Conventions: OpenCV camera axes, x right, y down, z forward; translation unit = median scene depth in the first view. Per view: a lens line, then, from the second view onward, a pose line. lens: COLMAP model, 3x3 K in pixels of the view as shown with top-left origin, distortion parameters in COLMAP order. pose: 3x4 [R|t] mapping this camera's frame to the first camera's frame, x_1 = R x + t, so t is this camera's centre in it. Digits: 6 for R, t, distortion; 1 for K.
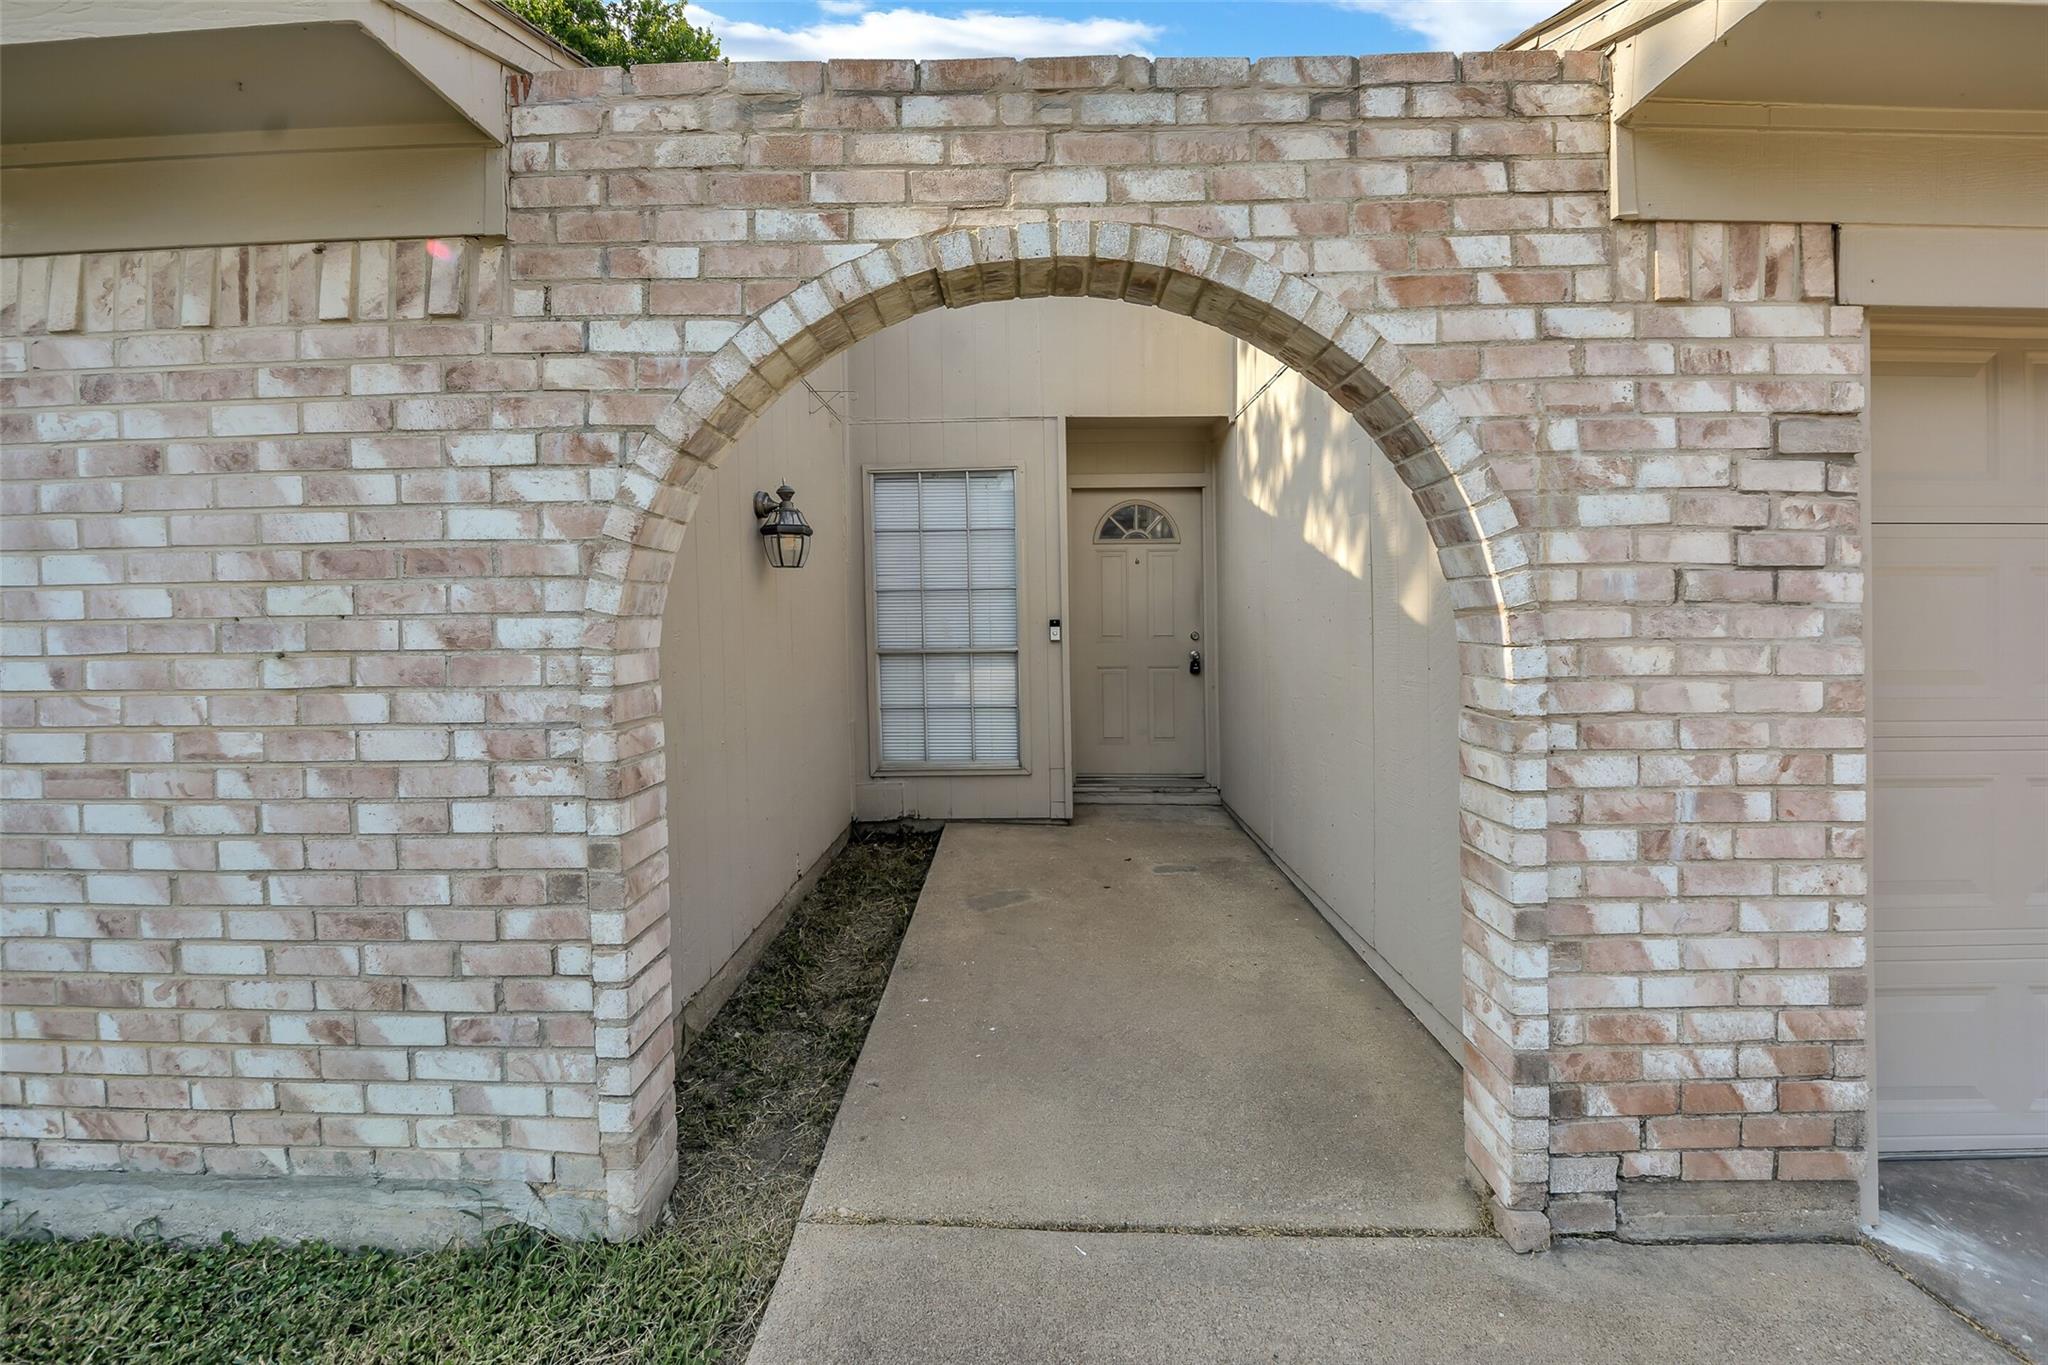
lens RADIAL K [[791.8, 0, 1029.2], [0, 791.8, 635.0], [0, 0, 1]] dist [-0.028689, -0.000363]
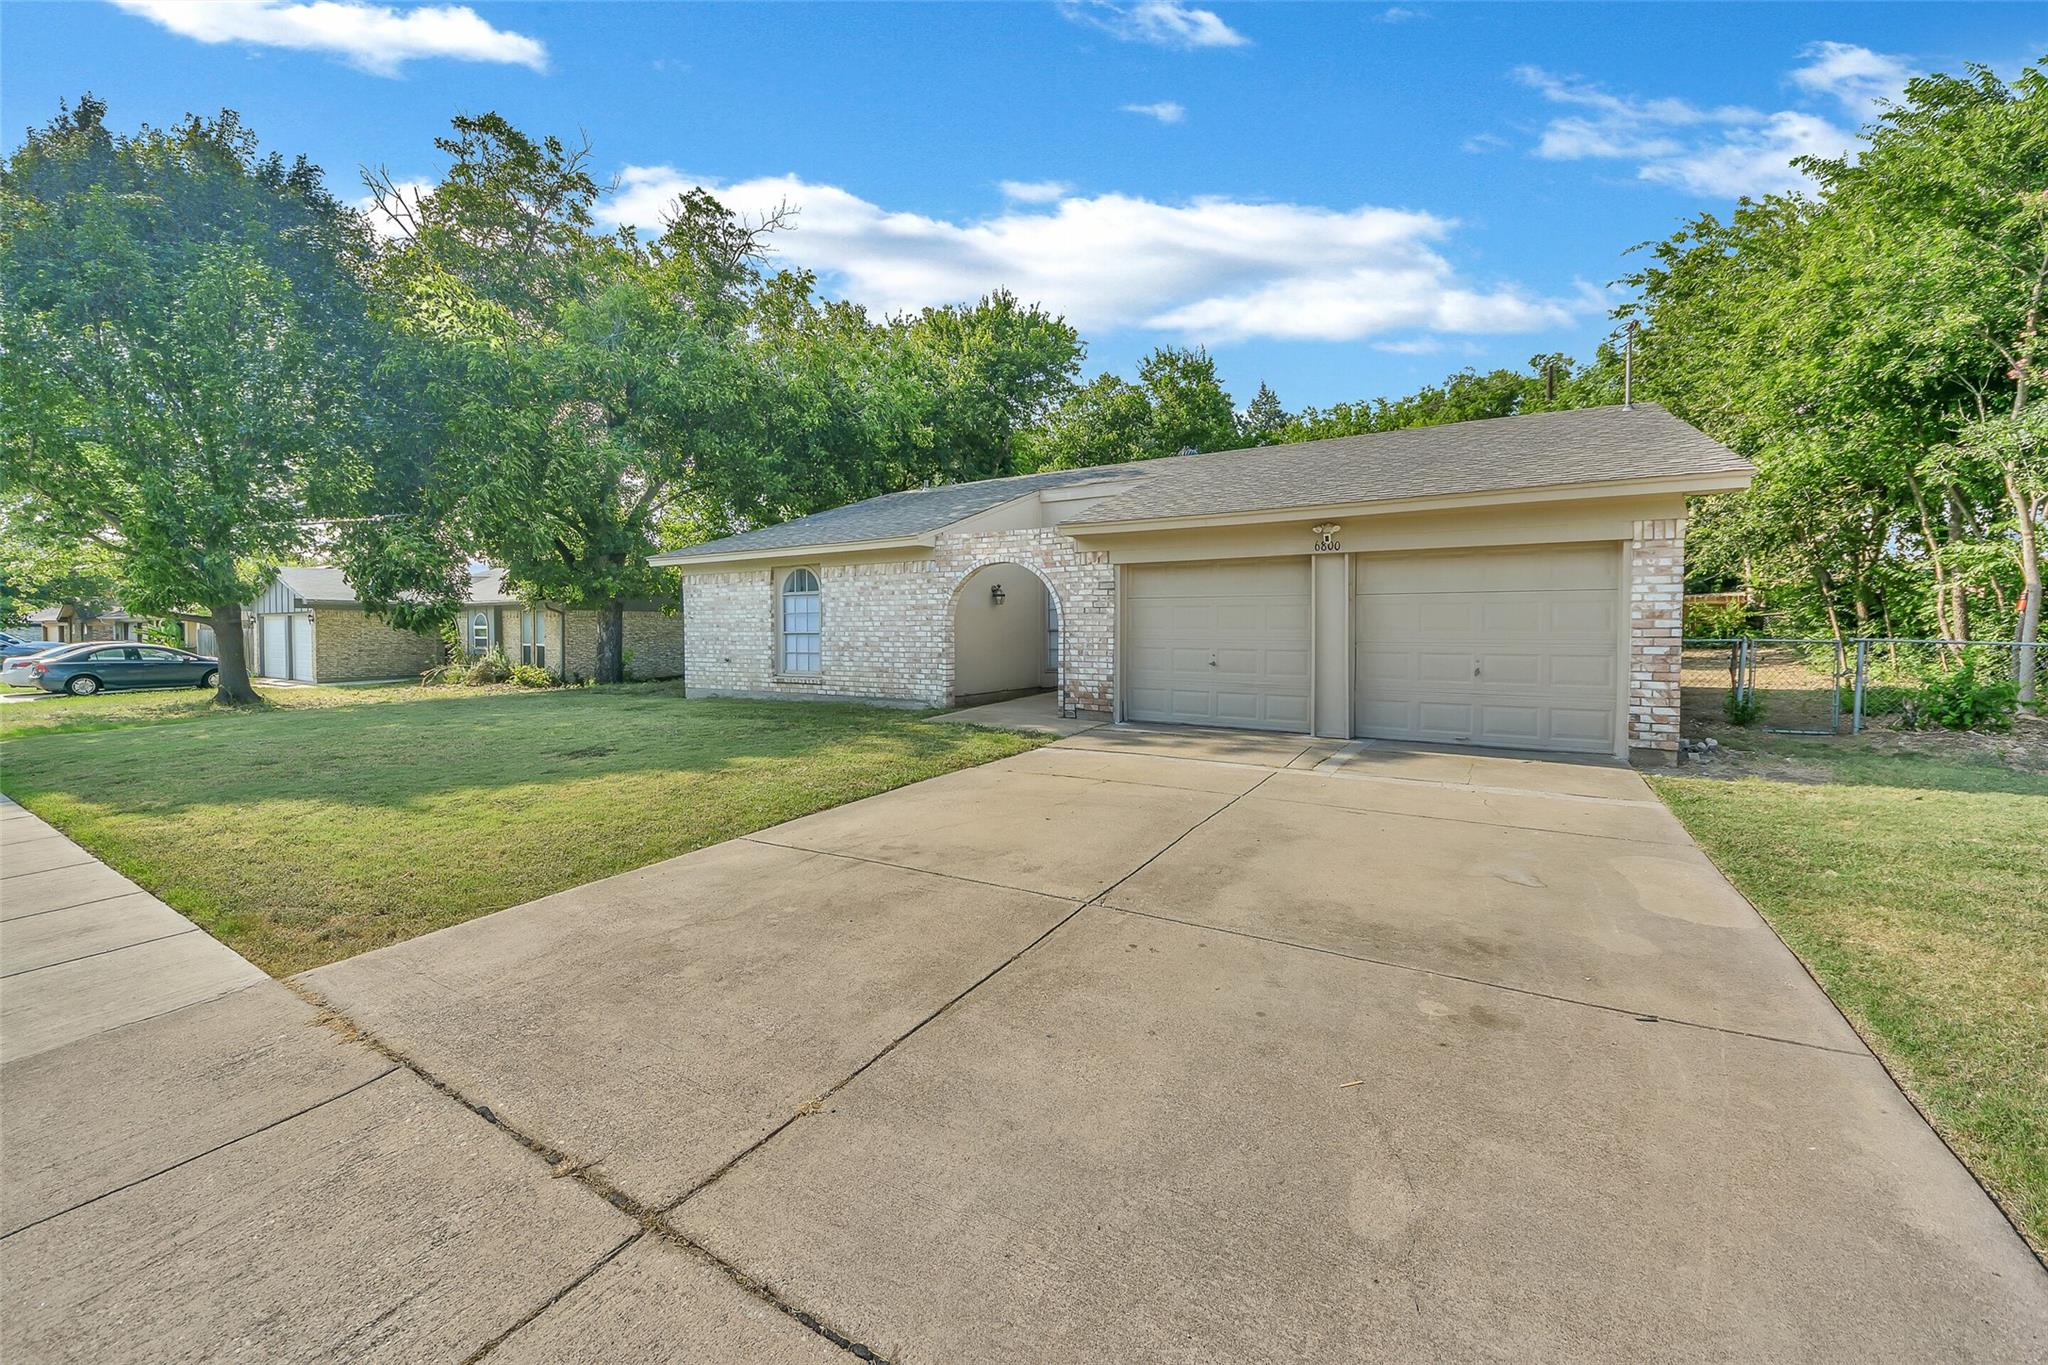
lens RADIAL K [[791.8, 0, 1029.2], [0, 791.8, 635.0], [0, 0, 1]] dist [-0.028689, -0.000363]
pose [[0.854824, 0.015032, -0.518700, 3.702234], [-0.024832, 0.999620, -0.011956, 0.214500], [0.518323, 0.023101, 0.854873, -4.570127]]
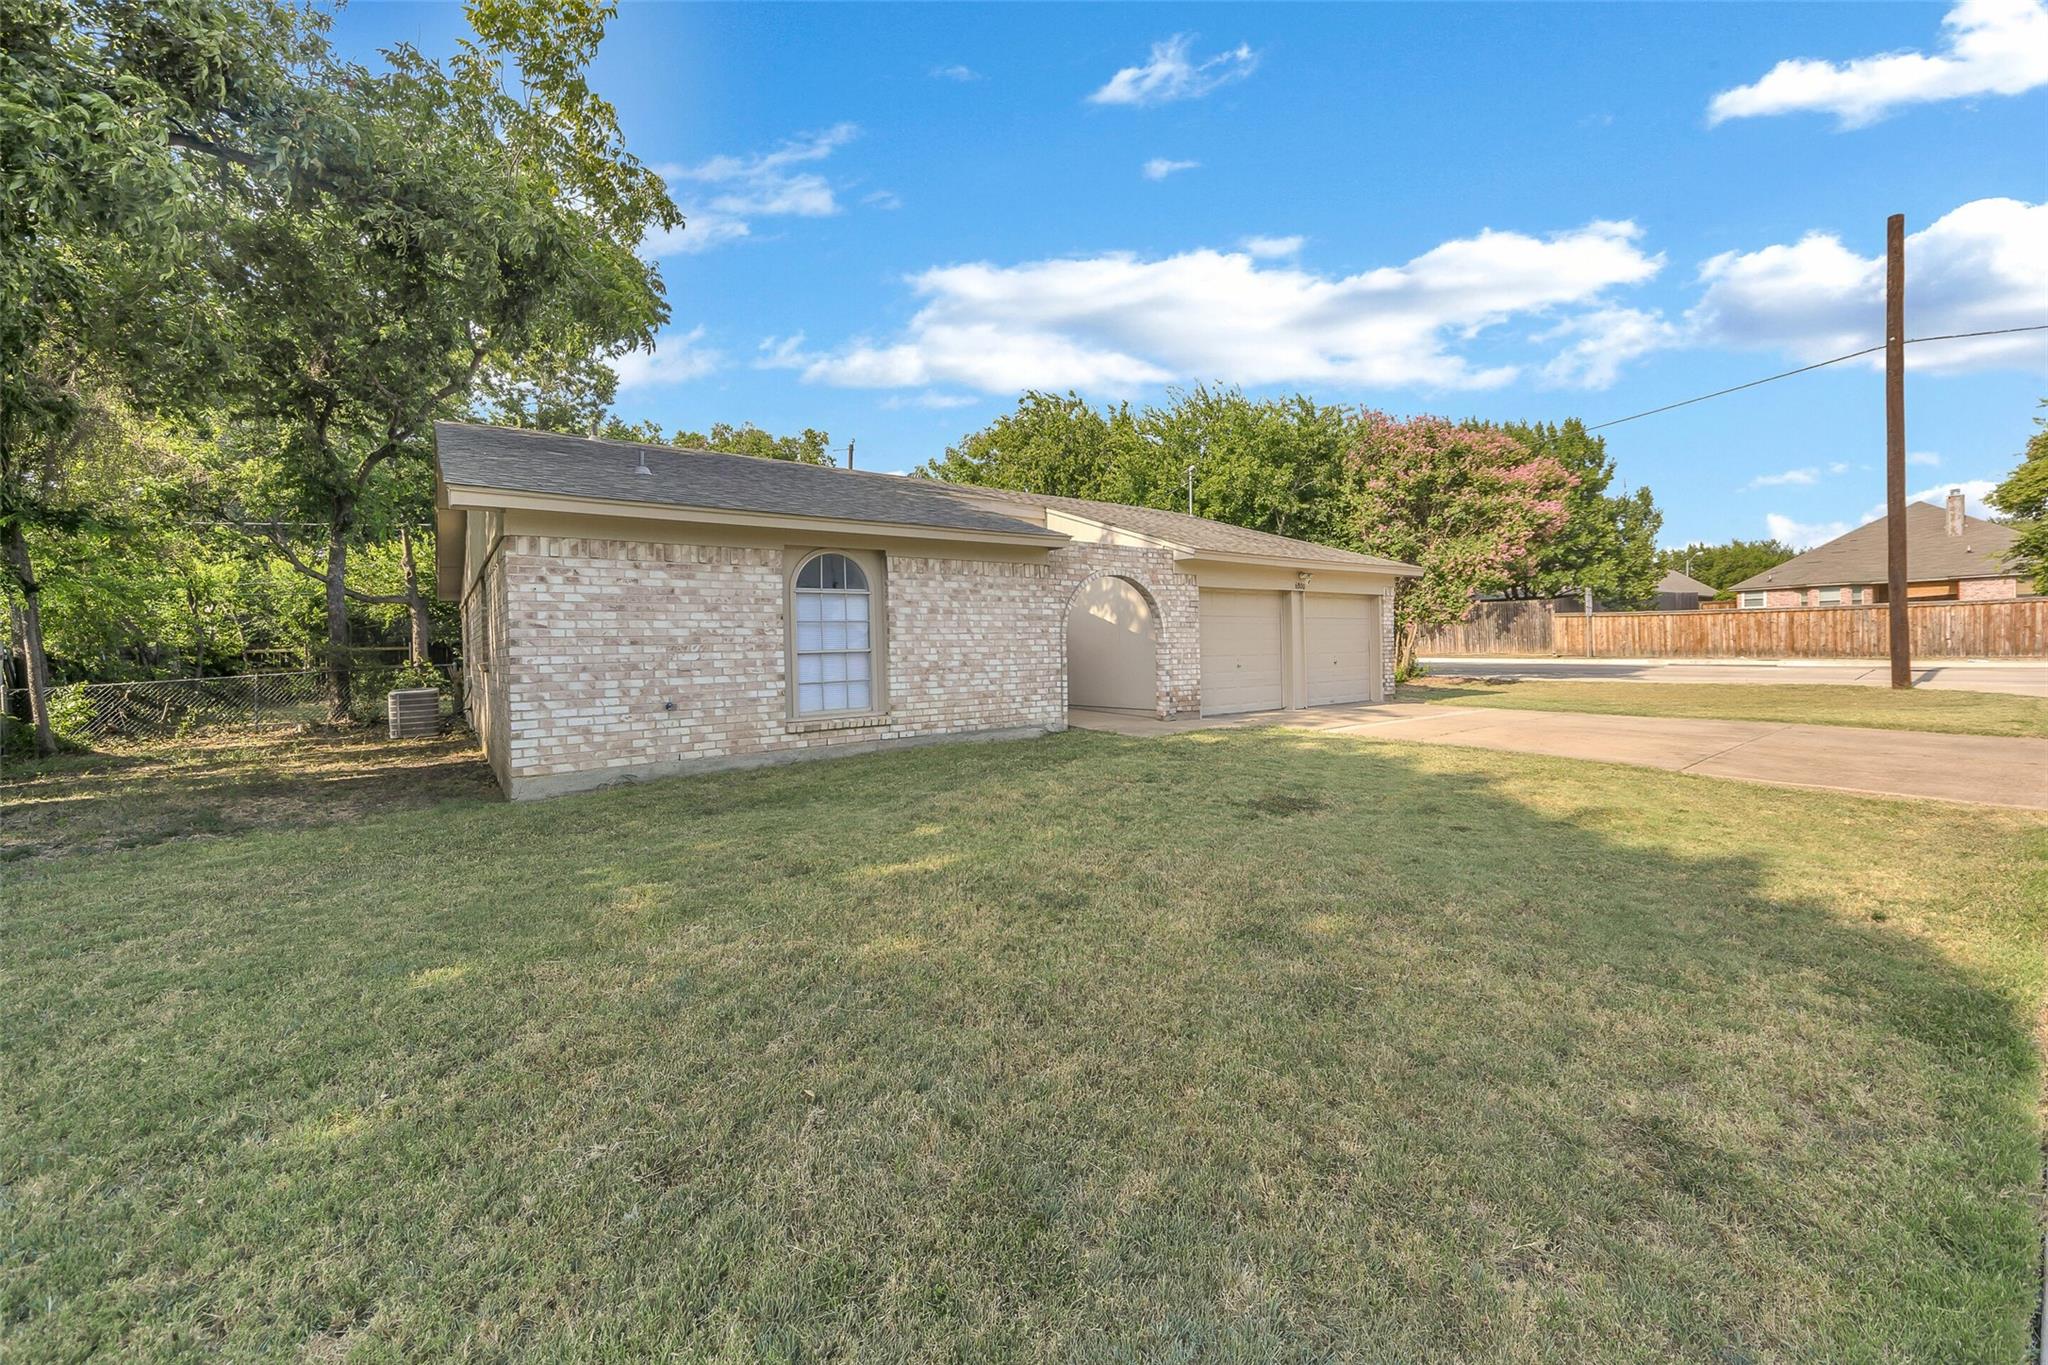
lens RADIAL K [[791.8, 0, 1029.2], [0, 791.8, 635.0], [0, 0, 1]] dist [-0.028689, -0.000363]
pose [[0.795285, 0.006683, 0.606198, -4.598532], [0.011485, 0.999594, -0.026088, 0.198455], [-0.606127, 0.027709, 0.794885, -3.867477]]
